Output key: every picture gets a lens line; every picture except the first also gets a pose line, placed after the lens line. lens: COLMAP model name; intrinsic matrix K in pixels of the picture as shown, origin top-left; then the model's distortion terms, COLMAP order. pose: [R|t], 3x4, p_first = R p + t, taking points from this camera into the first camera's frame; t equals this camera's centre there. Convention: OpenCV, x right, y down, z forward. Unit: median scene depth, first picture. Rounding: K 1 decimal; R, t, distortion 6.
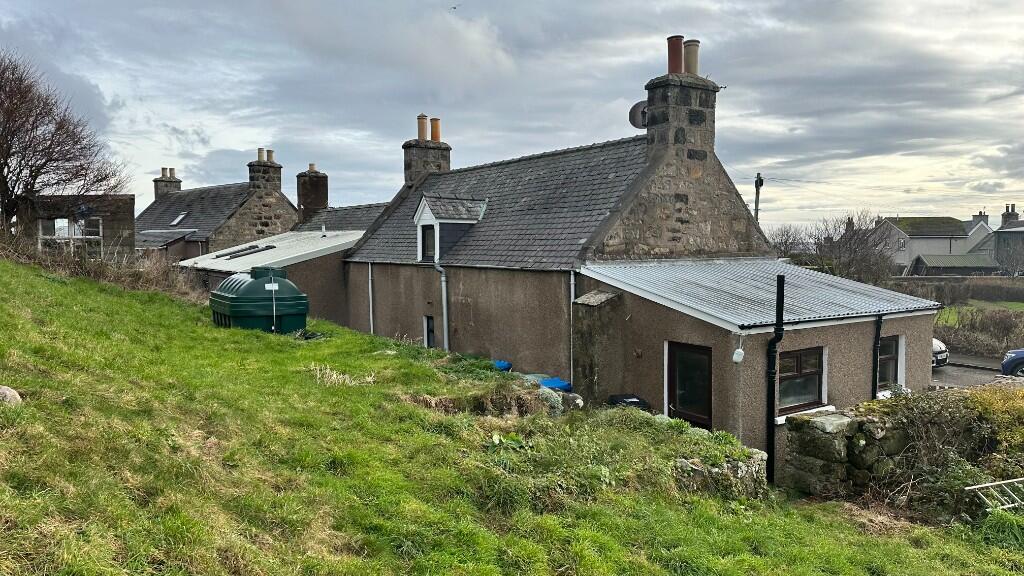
lens RADIAL K [[714.9, 0, 511.7], [0, 714.9, 279.7], [0, 0, 1]] dist [0.123168, -0.171306]
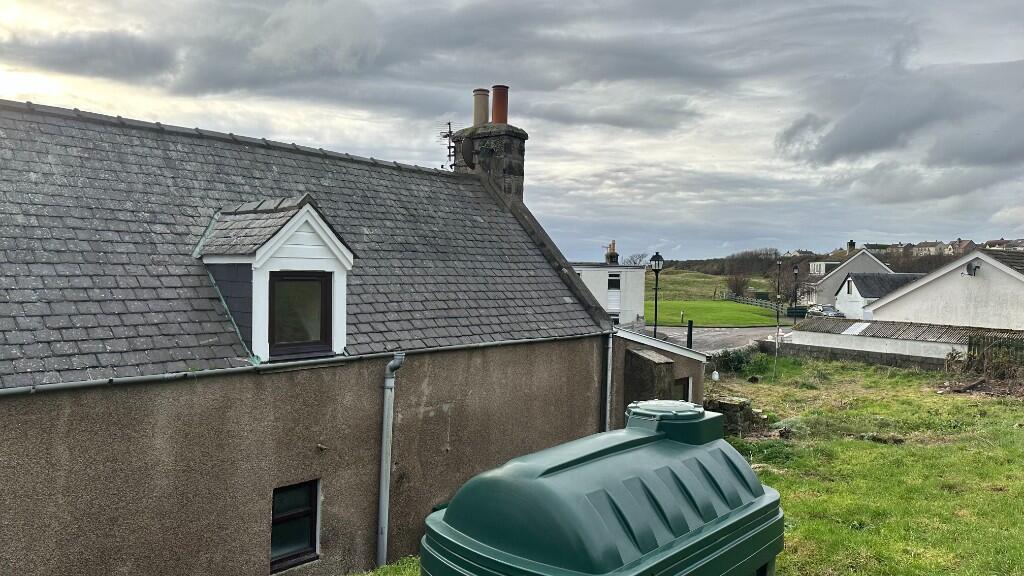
lens RADIAL K [[714.9, 0, 511.7], [0, 714.9, 279.7], [0, 0, 1]] dist [0.123168, -0.171306]
pose [[-0.227466, -0.024277, 0.973483, -0.662861], [0.025940, 0.999183, 0.030979, -0.095609], [-0.973440, 0.032299, -0.226651, 1.124345]]
